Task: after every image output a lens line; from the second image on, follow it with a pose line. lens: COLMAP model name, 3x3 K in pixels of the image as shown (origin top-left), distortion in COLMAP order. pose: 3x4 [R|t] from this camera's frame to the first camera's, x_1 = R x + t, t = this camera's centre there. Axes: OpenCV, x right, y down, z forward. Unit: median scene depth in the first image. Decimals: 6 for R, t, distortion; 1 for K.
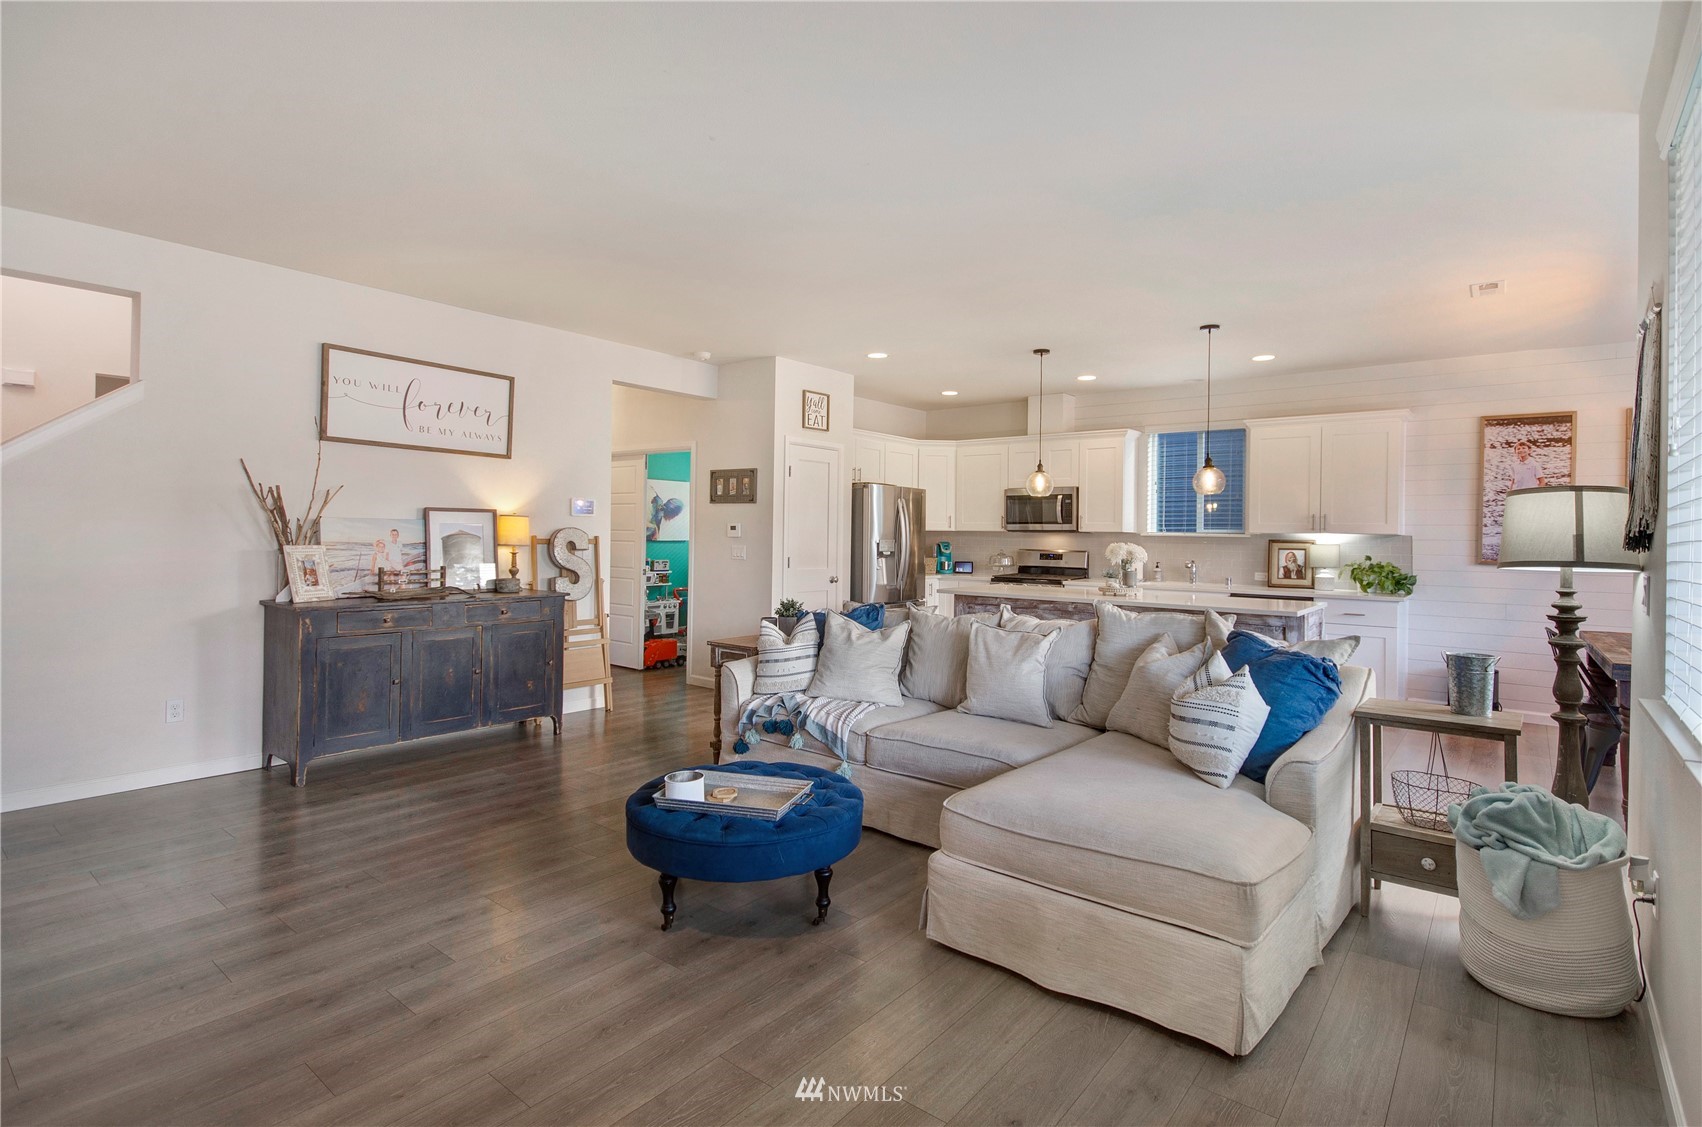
lens RADIAL K [[819.9, 0, 859.2], [0, 819.9, 545.4], [0, 0, 1]] dist [0.006295, 0.000024]
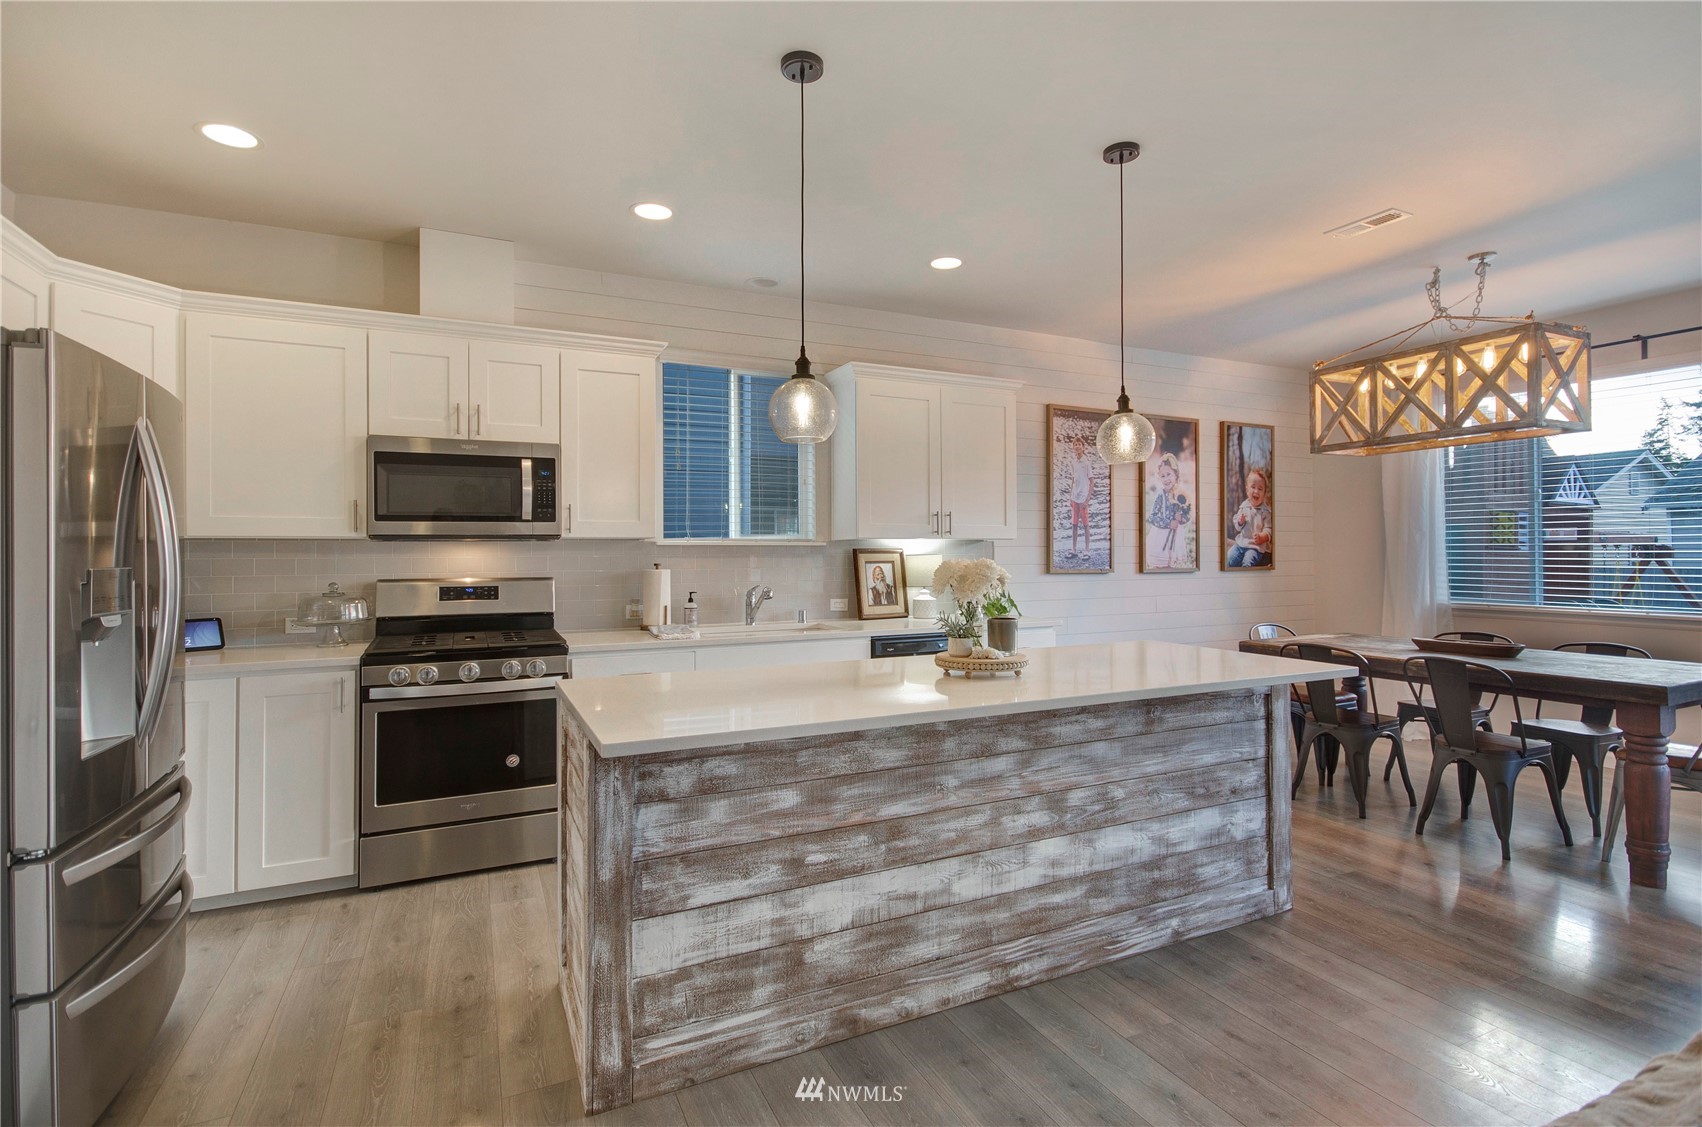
lens RADIAL K [[819.9, 0, 859.2], [0, 819.9, 545.4], [0, 0, 1]] dist [0.006295, 0.000024]
pose [[0.427854, -0.009123, 0.903802, -0.110745], [0.020358, 0.999793, 0.000455, -0.010900], [-0.903619, 0.018205, 0.427951, 0.775494]]
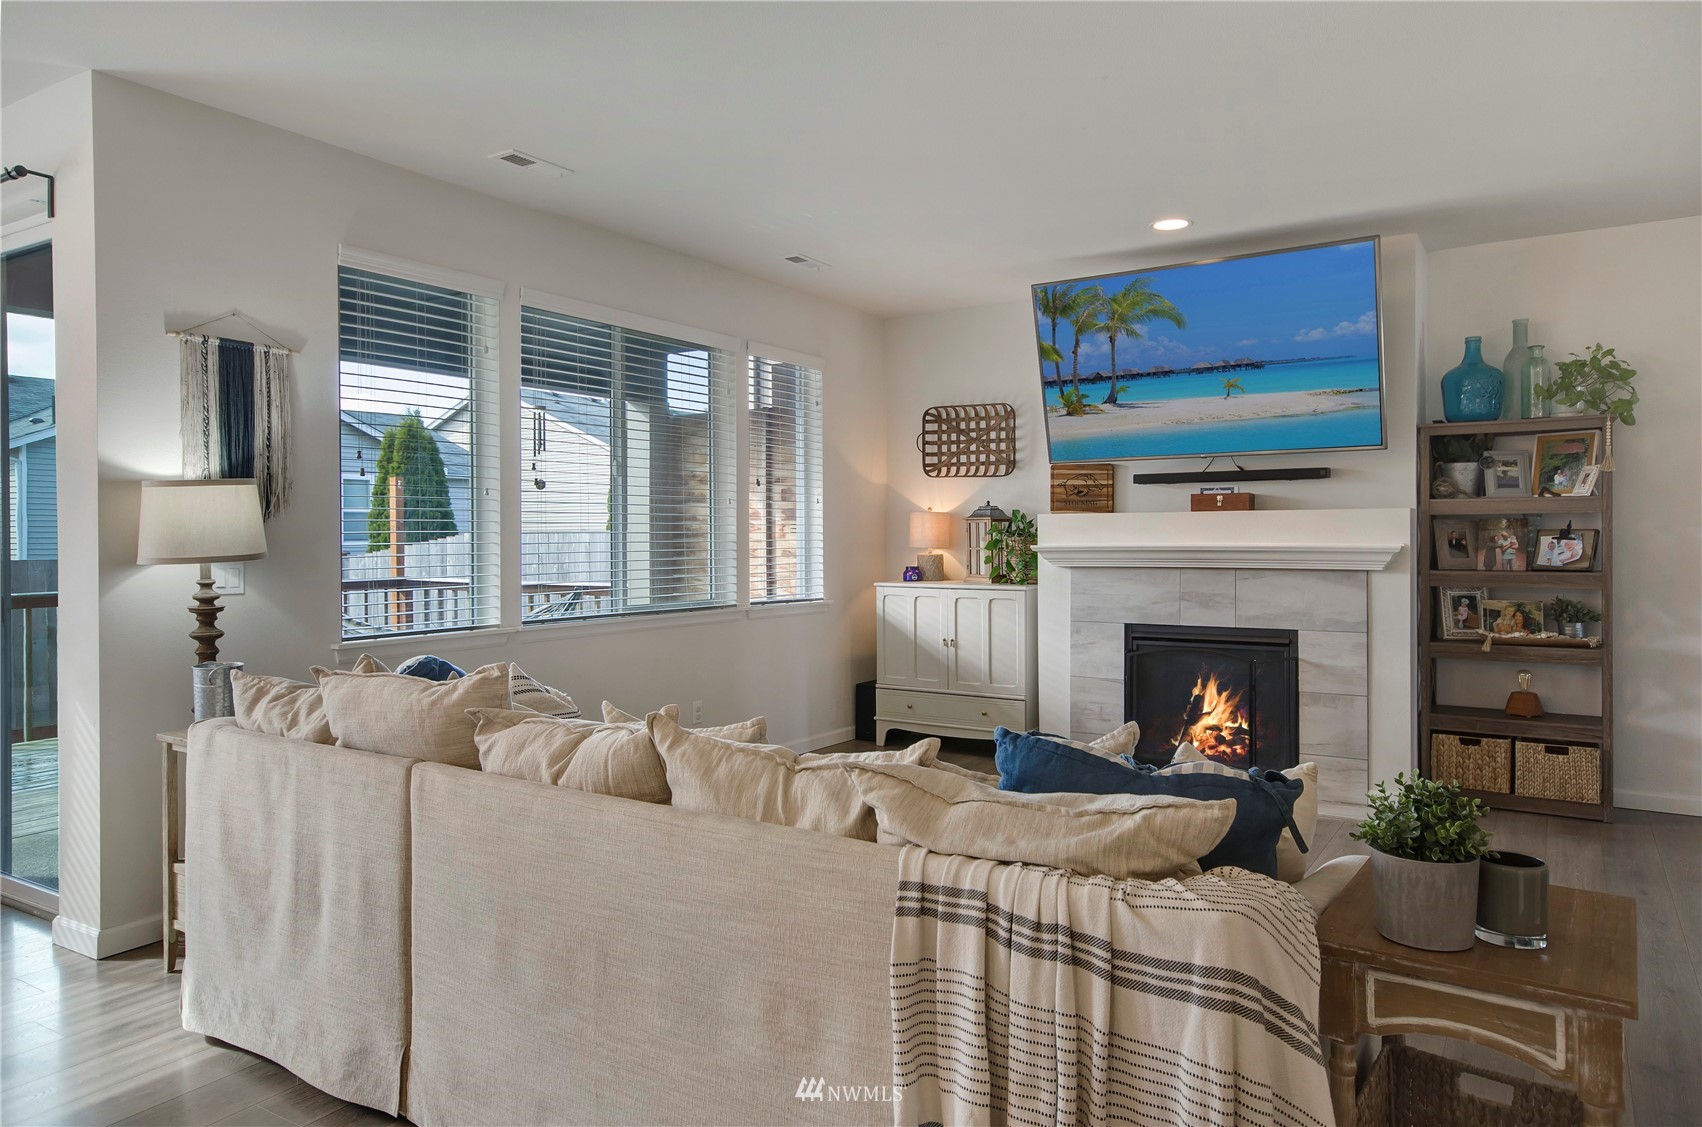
lens RADIAL K [[1104.7, 0, 855.7], [0, 1104.7, 542.3], [0, 0, 1]] dist [-0.009409, 0.027959]
pose [[-0.993757, -0.009229, -0.111184, 0.093131], [-0.010965, 0.999827, 0.015017, -0.008692], [0.111027, 0.016142, -0.993686, 0.977745]]
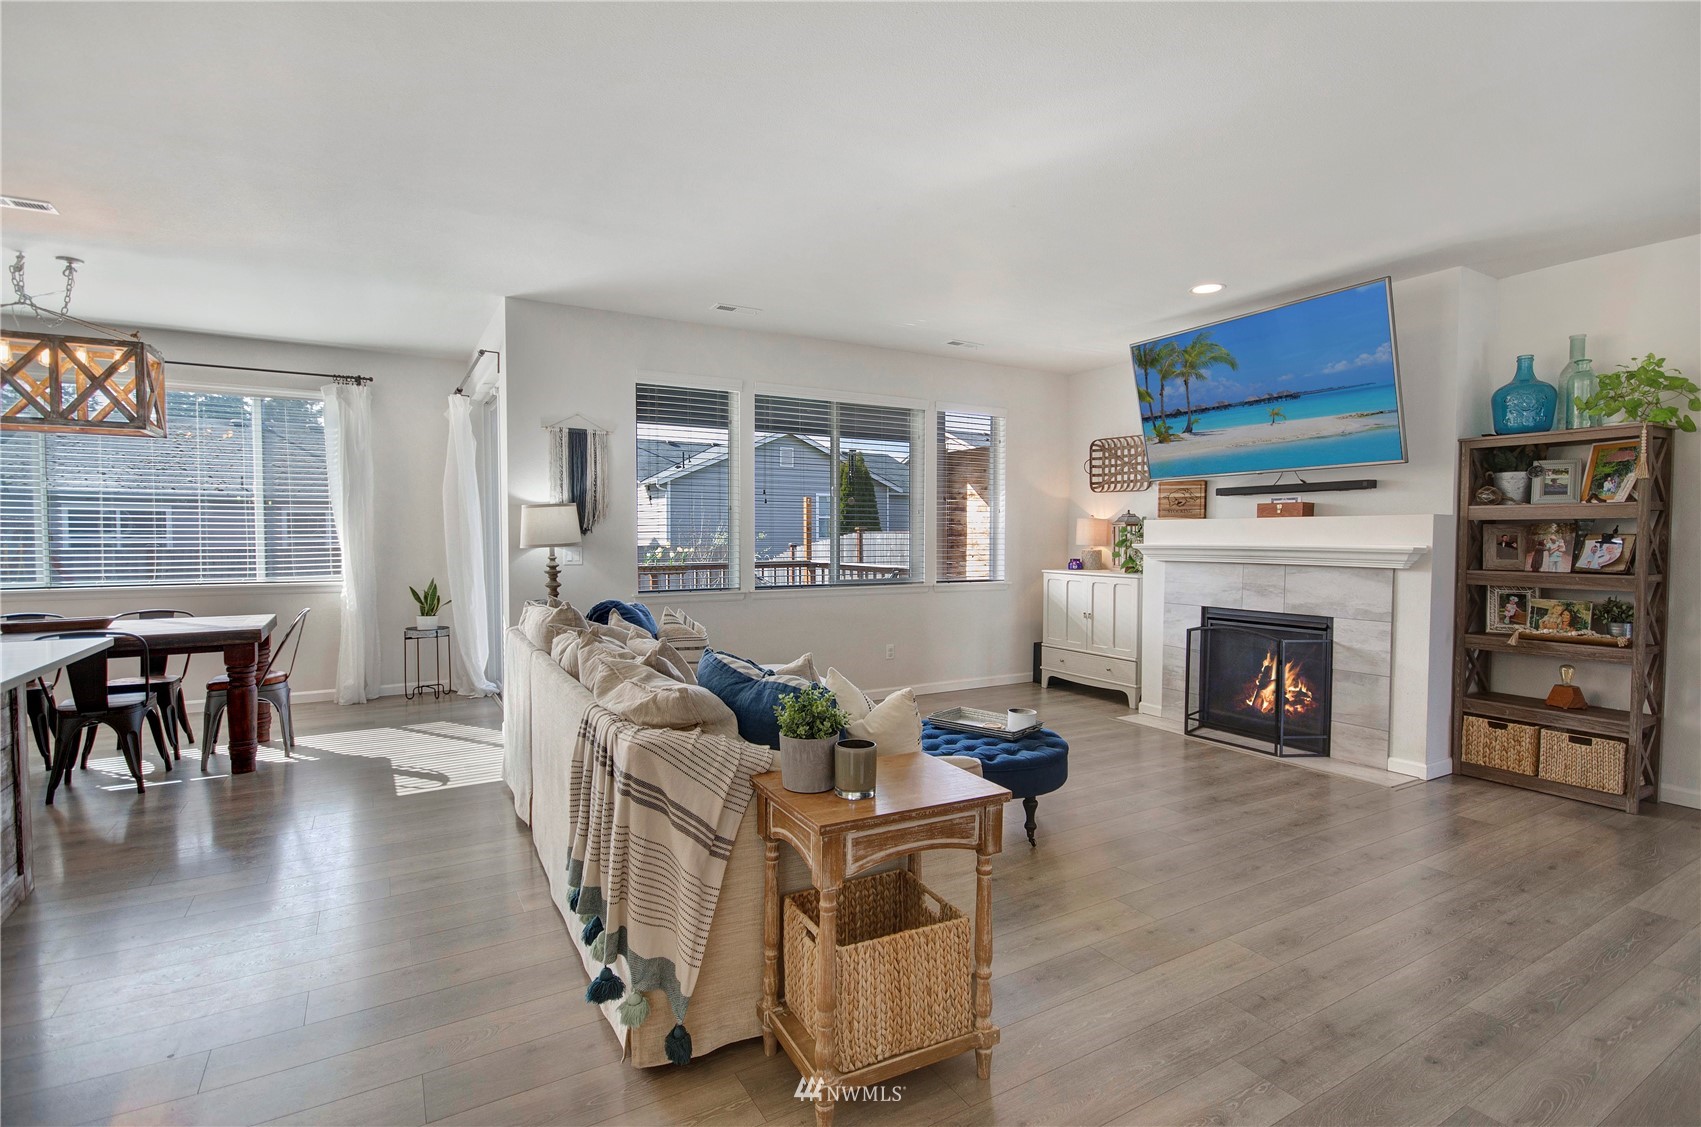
lens RADIAL K [[804.0, 0, 857.1], [0, 804.0, 565.6], [0, 0, 1]] dist [0.004362, -0.007039]
pose [[-0.937255, -0.029048, 0.347431, -0.179742], [-0.011420, 0.998546, 0.052678, -0.013102], [-0.348456, 0.045405, -0.936225, 1.010694]]
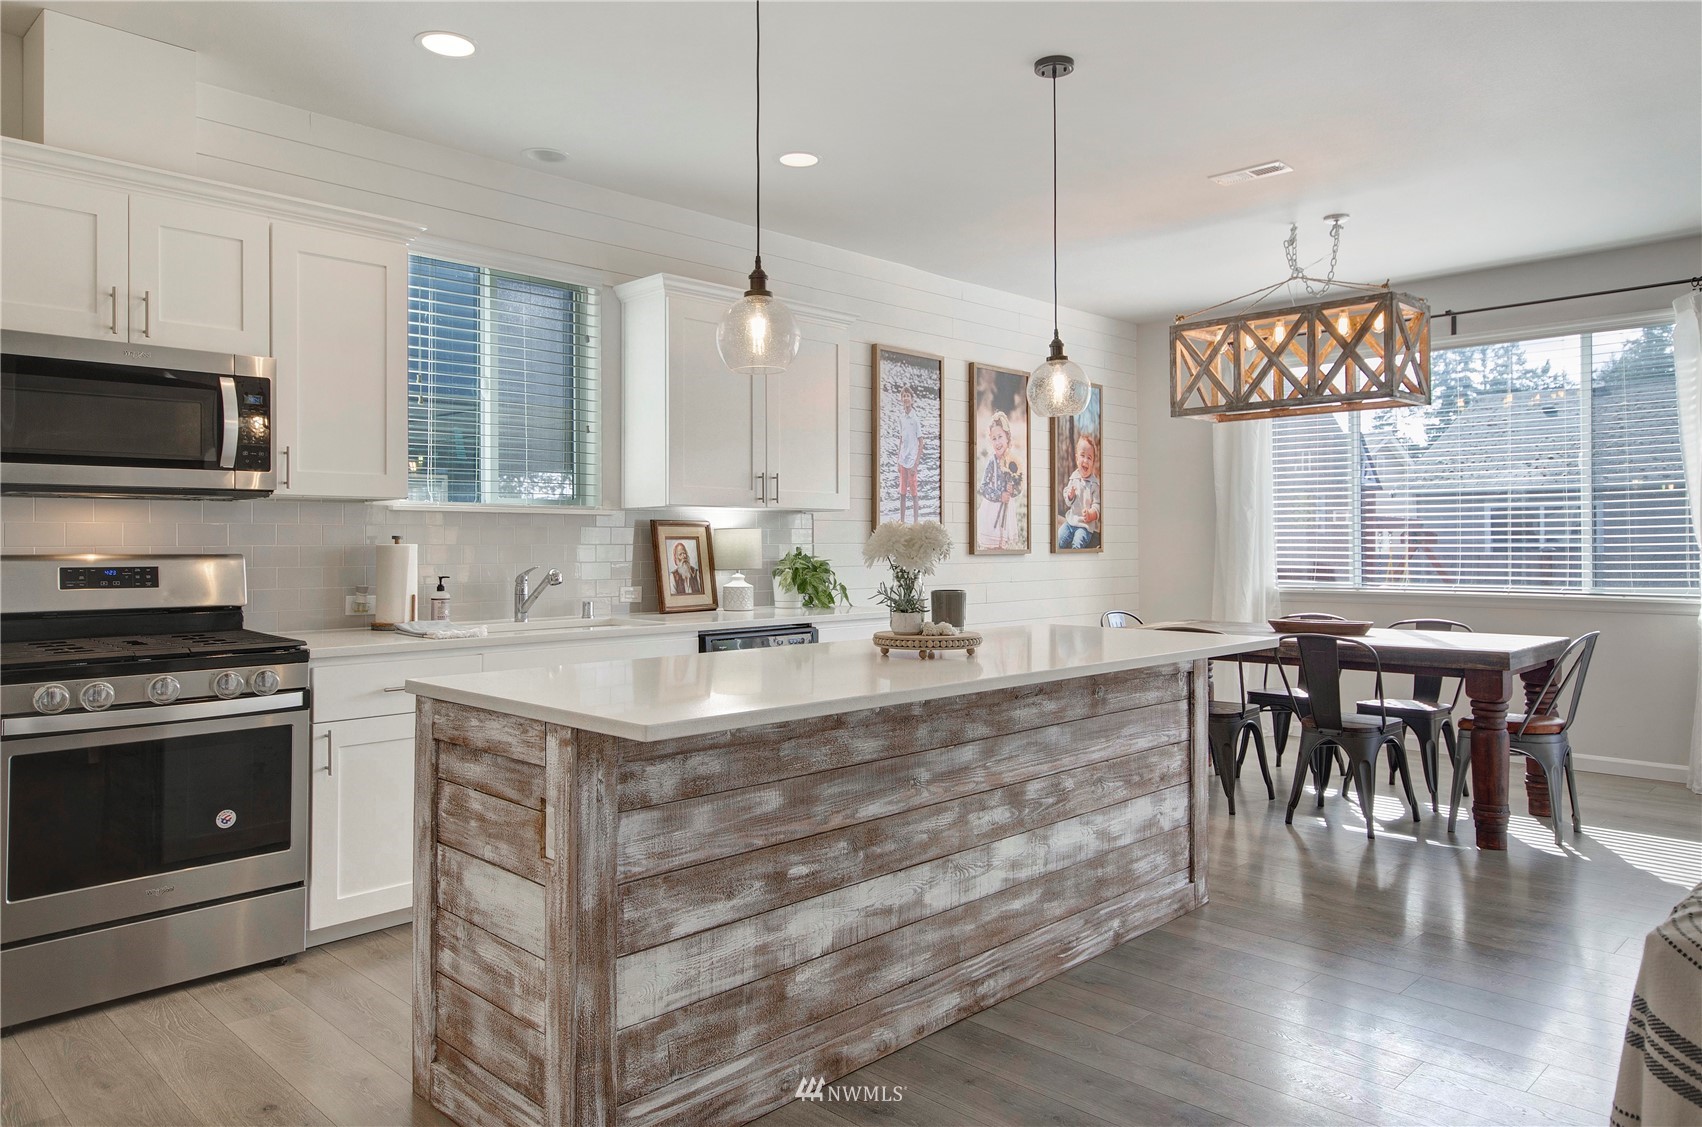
lens RADIAL K [[1144.4, 0, 870.1], [0, 1144.4, 529.9], [0, 0, 1]] dist [-0.002454, 0.033509]
pose [[0.092140, -0.002807, 0.995742, -0.202993], [0.015192, 0.999884, 0.001413, 0.000221], [-0.995630, 0.014997, 0.092172, 0.875451]]
